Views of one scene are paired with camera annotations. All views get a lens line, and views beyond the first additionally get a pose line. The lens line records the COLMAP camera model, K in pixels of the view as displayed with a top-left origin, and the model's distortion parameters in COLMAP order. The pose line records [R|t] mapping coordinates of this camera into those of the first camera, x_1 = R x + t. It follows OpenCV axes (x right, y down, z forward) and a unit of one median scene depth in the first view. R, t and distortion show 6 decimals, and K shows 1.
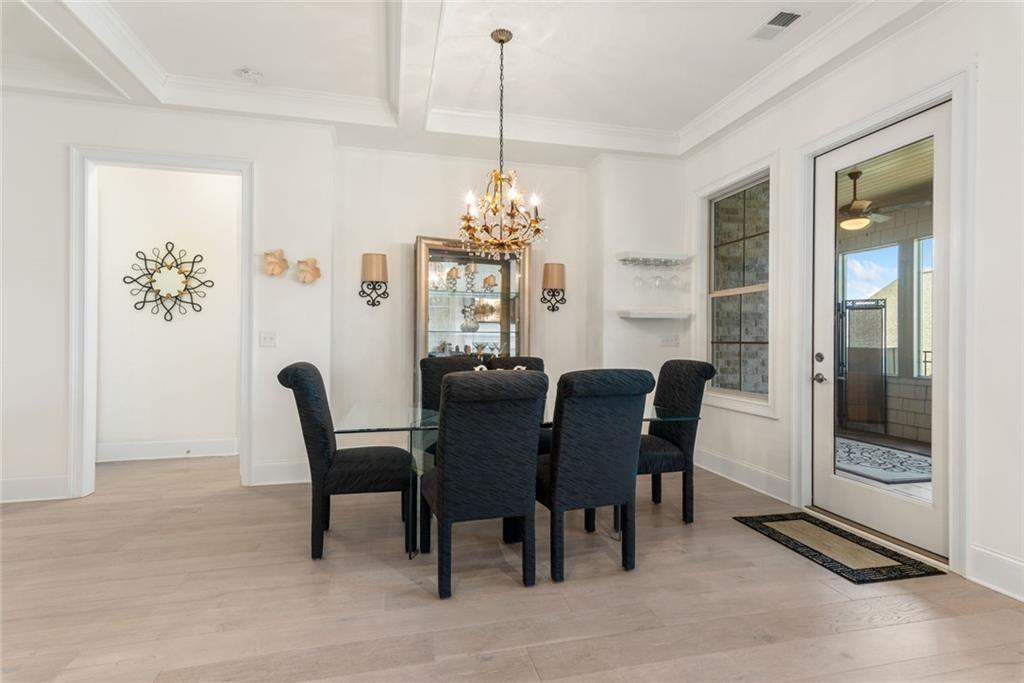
lens RADIAL K [[502.3, 0, 505.7], [0, 502.3, 340.8], [0, 0, 1]] dist [0.017345, 0.001188]
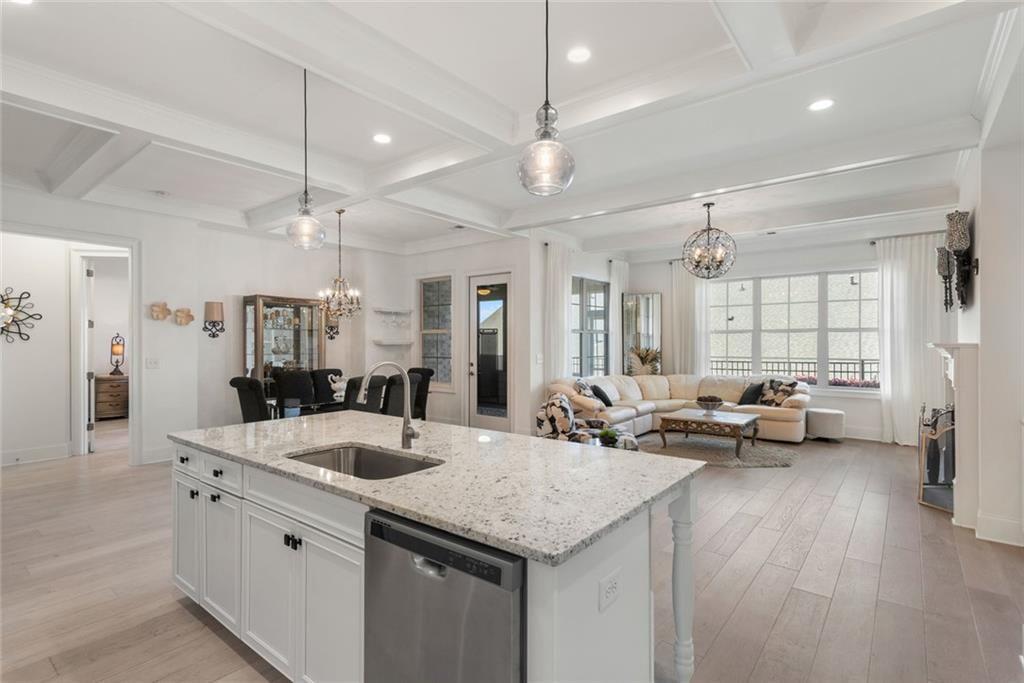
lens RADIAL K [[502.3, 0, 515.7], [0, 502.3, 343.2], [0, 0, 1]] dist [0.017345, 0.001188]
pose [[0.784288, -0.004717, 0.620379, -0.467460], [0.004144, 0.999989, 0.002365, -0.050707], [-0.620383, 0.000717, 0.784298, -0.667763]]
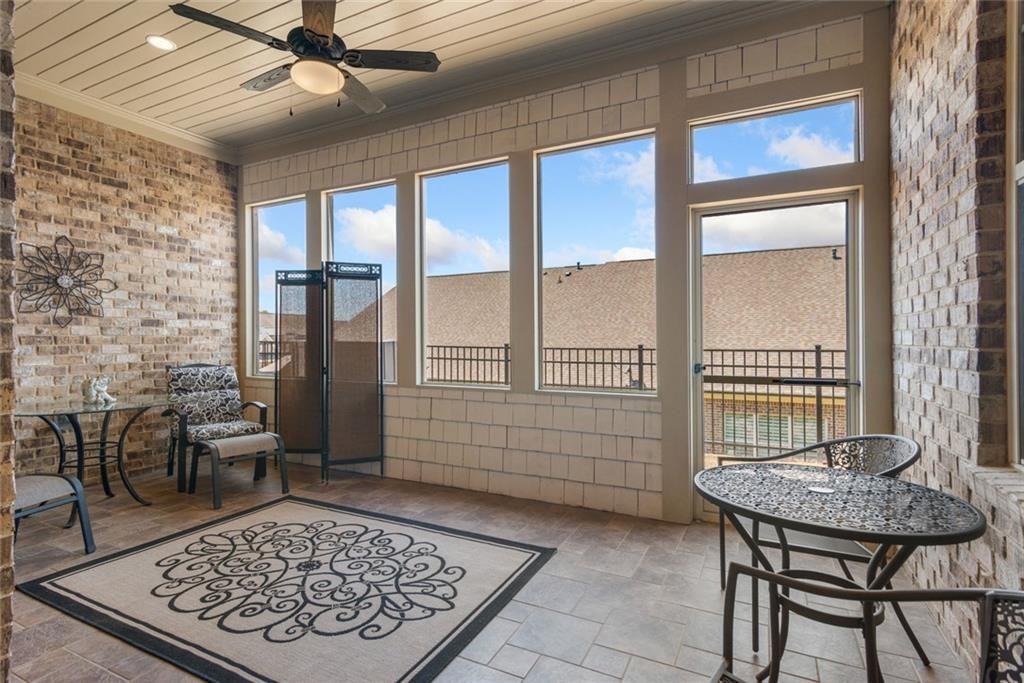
lens RADIAL K [[502.3, 0, 505.4], [0, 502.3, 337.6], [0, 0, 1]] dist [0.017345, 0.001188]
pose [[0.646907, -0.002911, 0.762563, 0.506975], [0.006200, 0.999980, -0.001442, 0.015911], [-0.762544, 0.005661, 0.646912, 0.651757]]
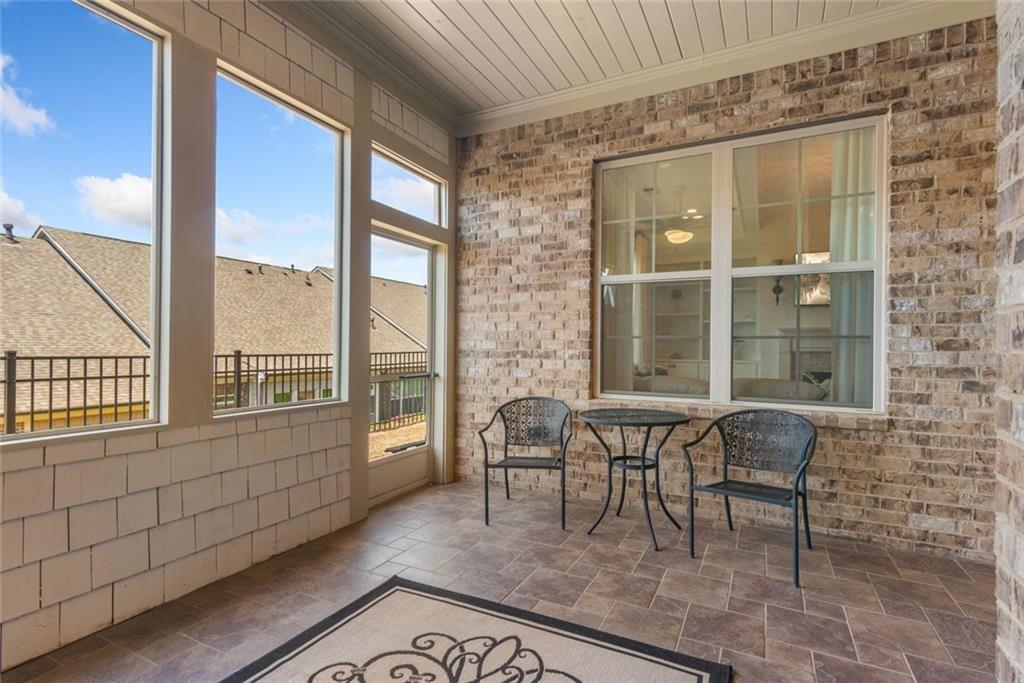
lens RADIAL K [[502.3, 0, 509.6], [0, 502.3, 346.6], [0, 0, 1]] dist [0.017345, 0.001188]
pose [[-0.761242, -0.013688, 0.648323, 0.561080], [-0.013719, 0.999893, 0.005001, 0.015604], [-0.648322, -0.005087, -0.761349, 1.340566]]
